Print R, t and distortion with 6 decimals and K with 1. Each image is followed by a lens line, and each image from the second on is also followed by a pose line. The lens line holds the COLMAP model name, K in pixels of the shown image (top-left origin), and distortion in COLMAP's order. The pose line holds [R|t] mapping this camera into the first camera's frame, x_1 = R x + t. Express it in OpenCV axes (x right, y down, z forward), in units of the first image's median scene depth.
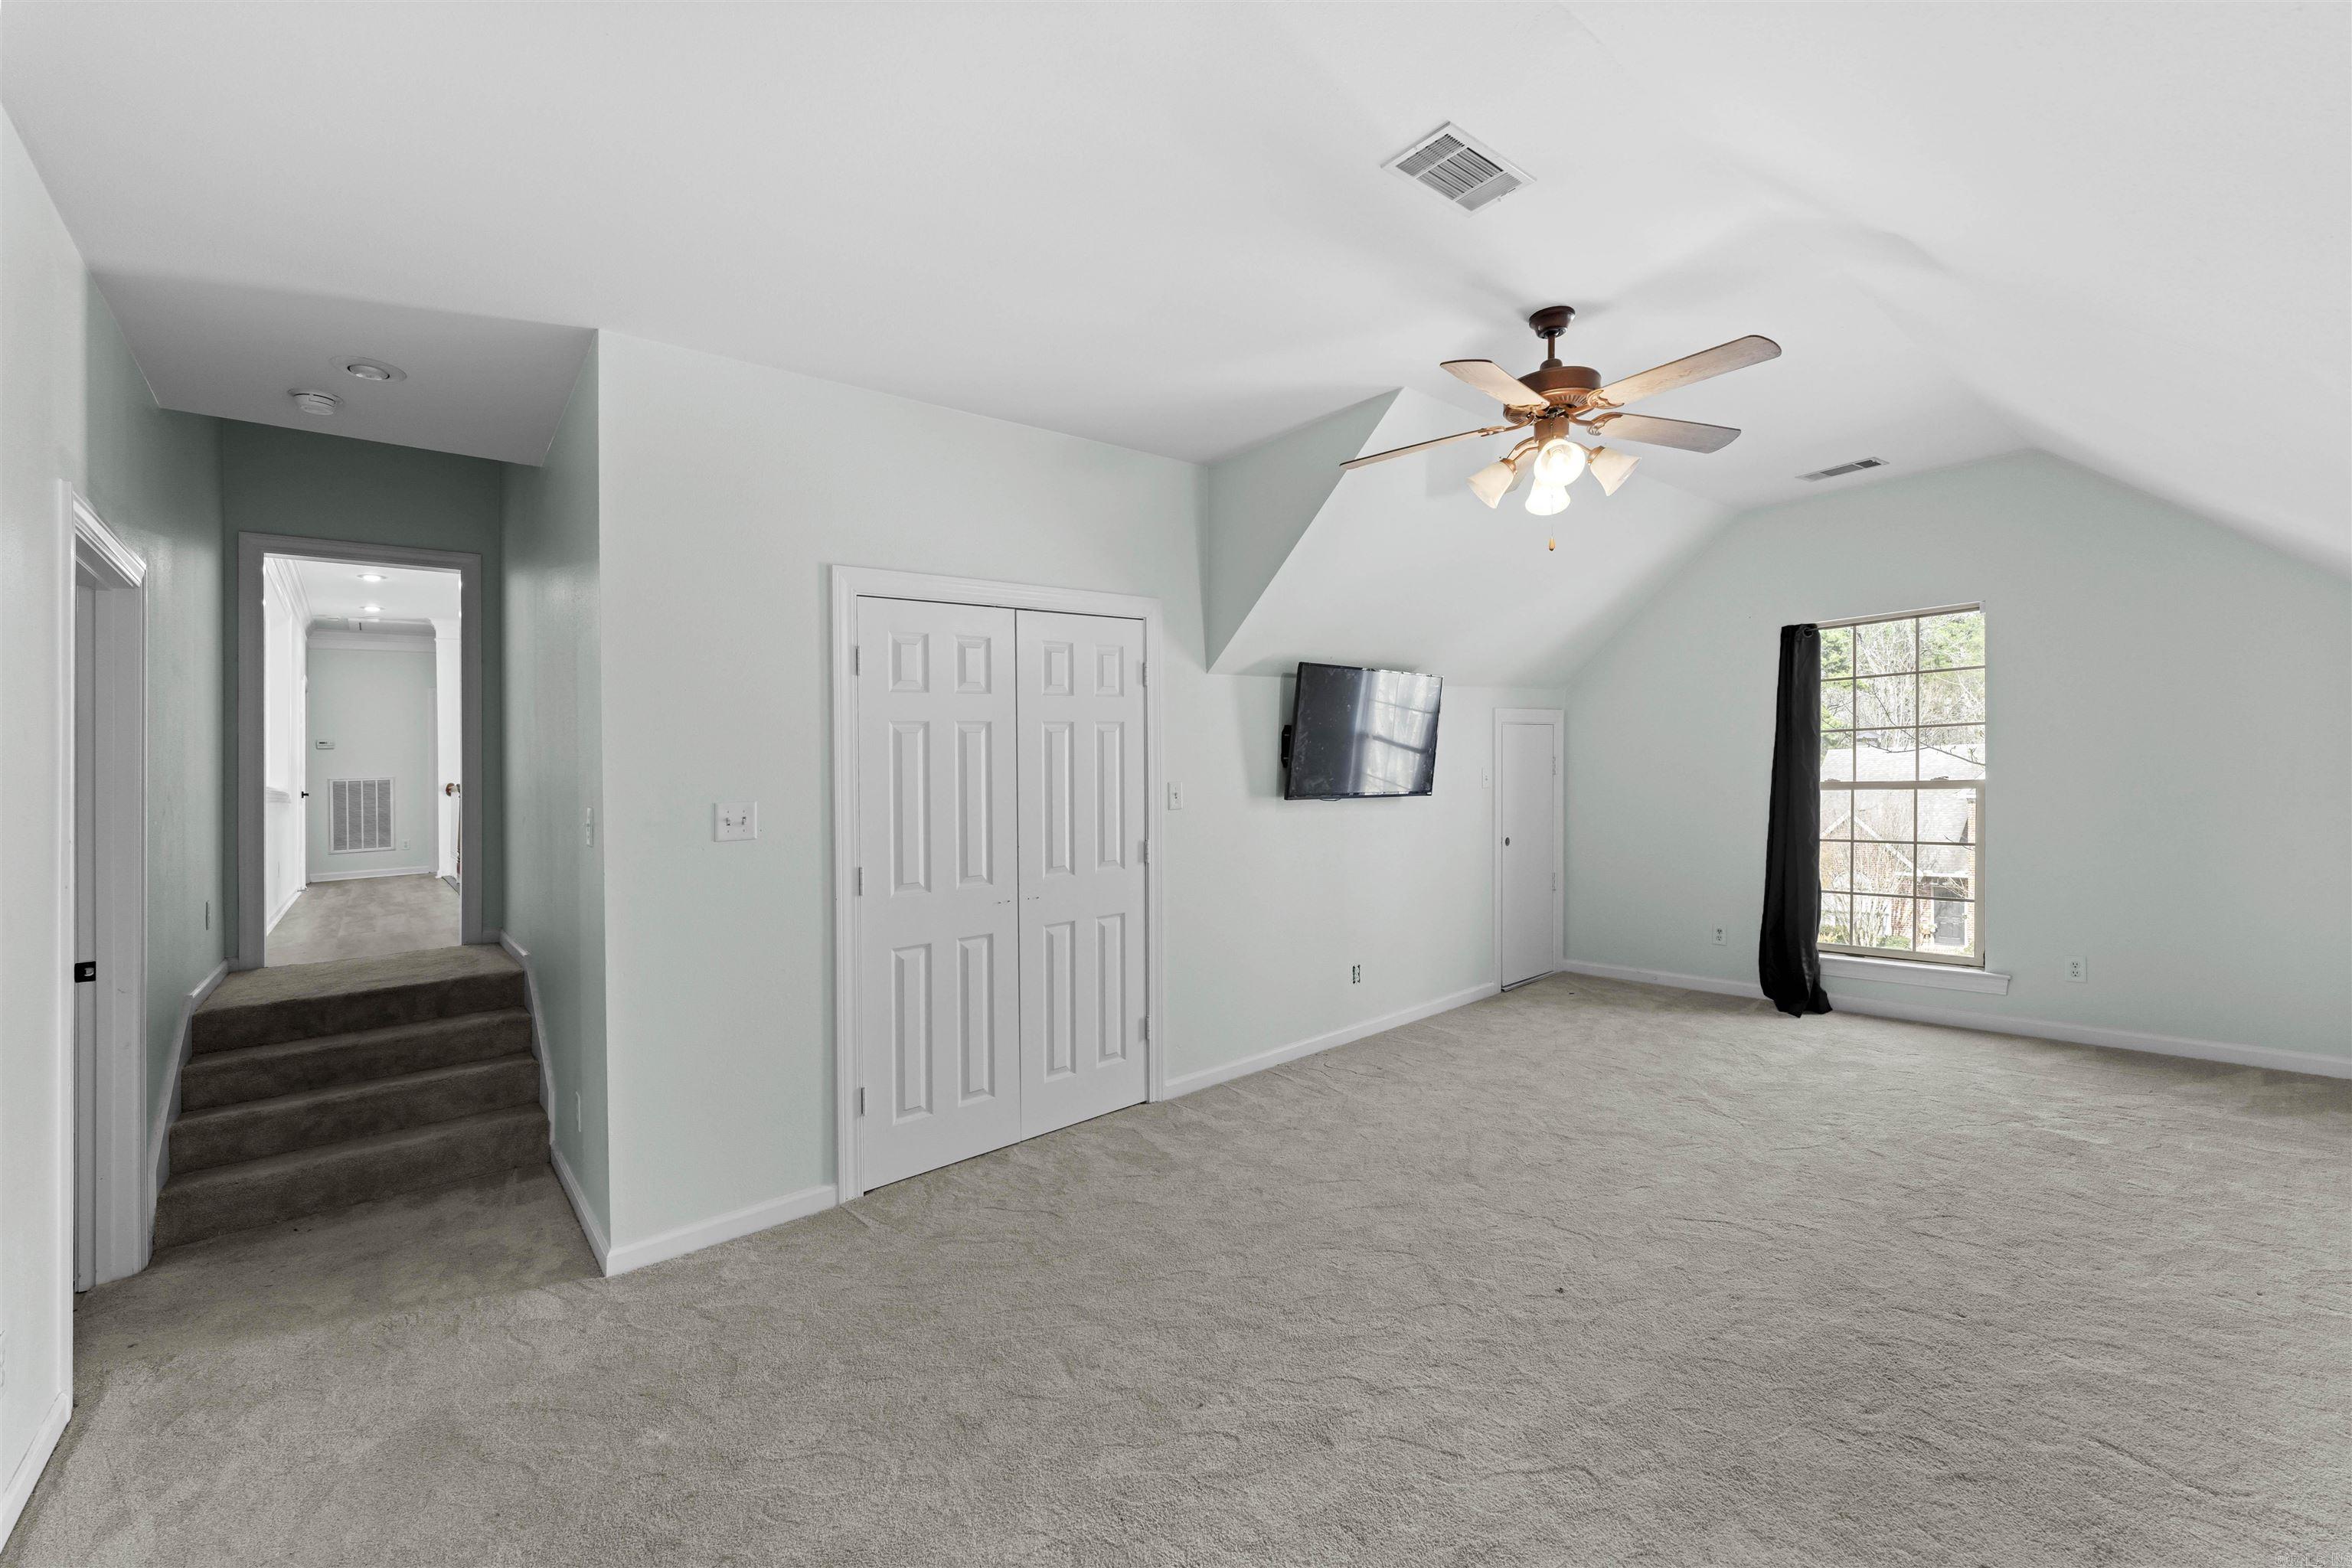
lens RADIAL K [[952.2, 0, 1173.9], [0, 952.2, 767.4], [0, 0, 1]] dist [0.001656, -0.000013]
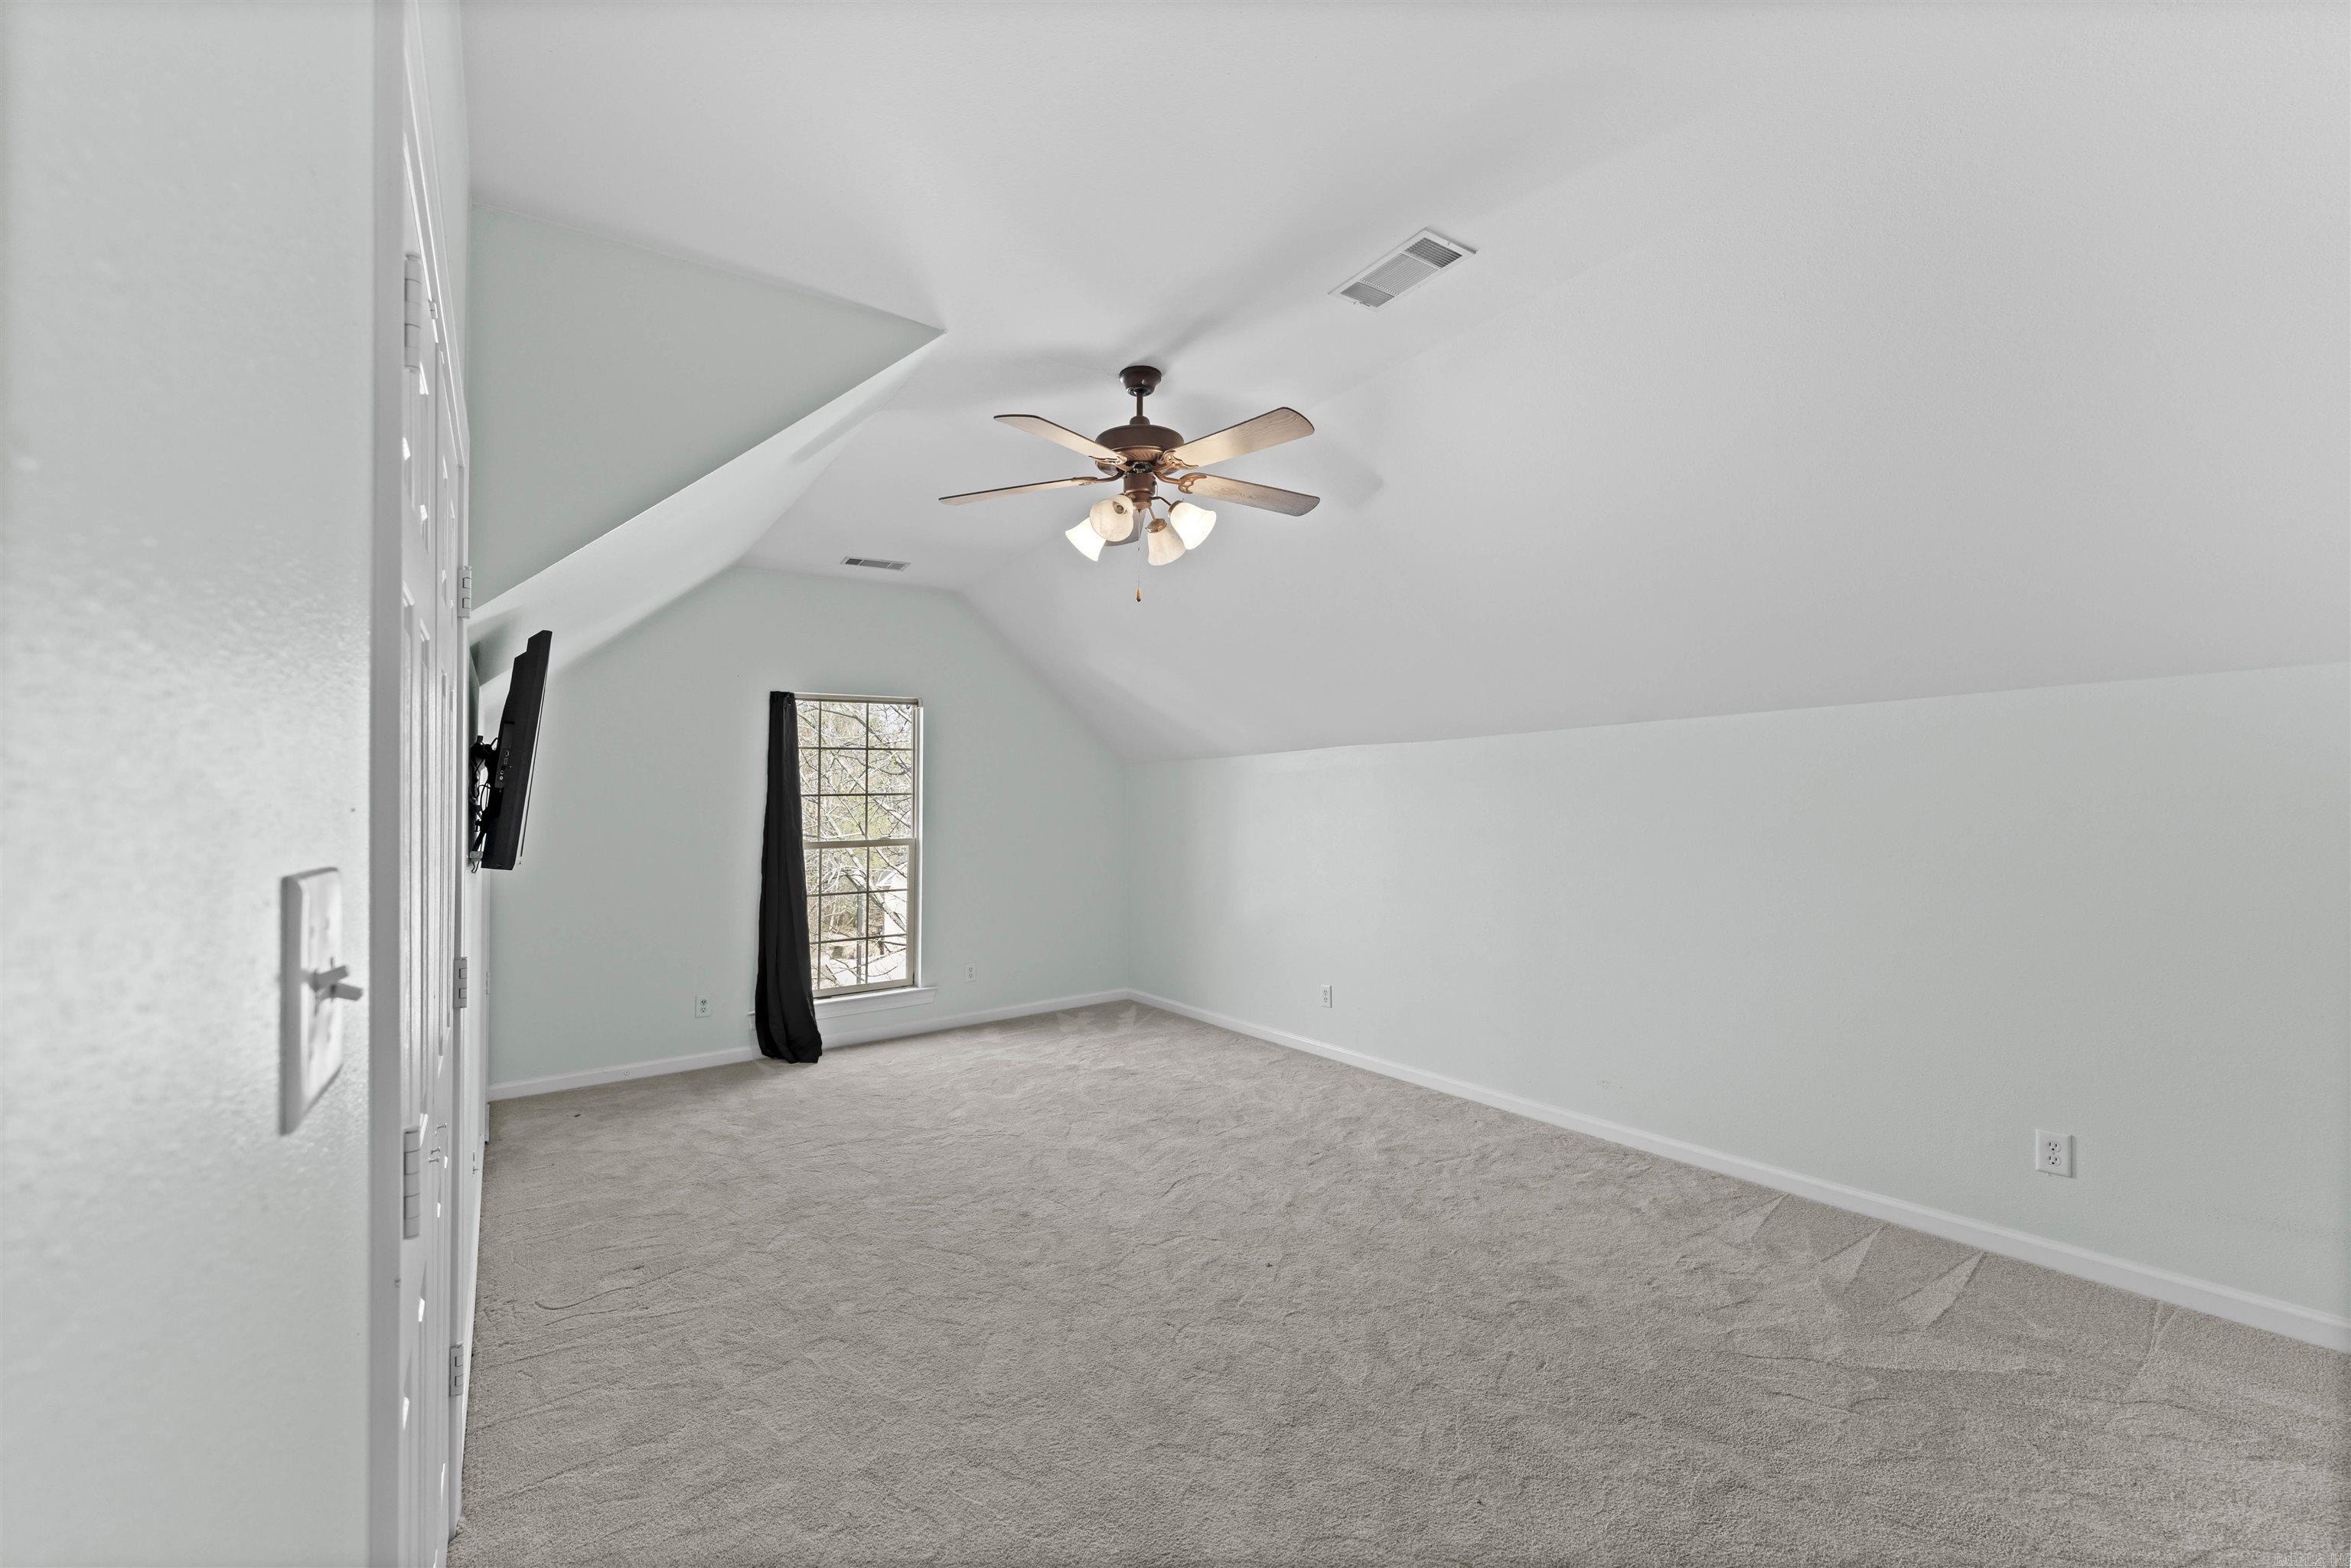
lens RADIAL K [[951.8, 0, 1179.2], [0, 951.8, 844.7], [0, 0, 1]] dist [0.001656, -0.000013]
pose [[0.084406, -0.000892, 0.996431, -0.379943], [0.012142, 0.999926, -0.000133, 0.025451], [-0.996358, 0.012110, 0.084410, 0.524360]]
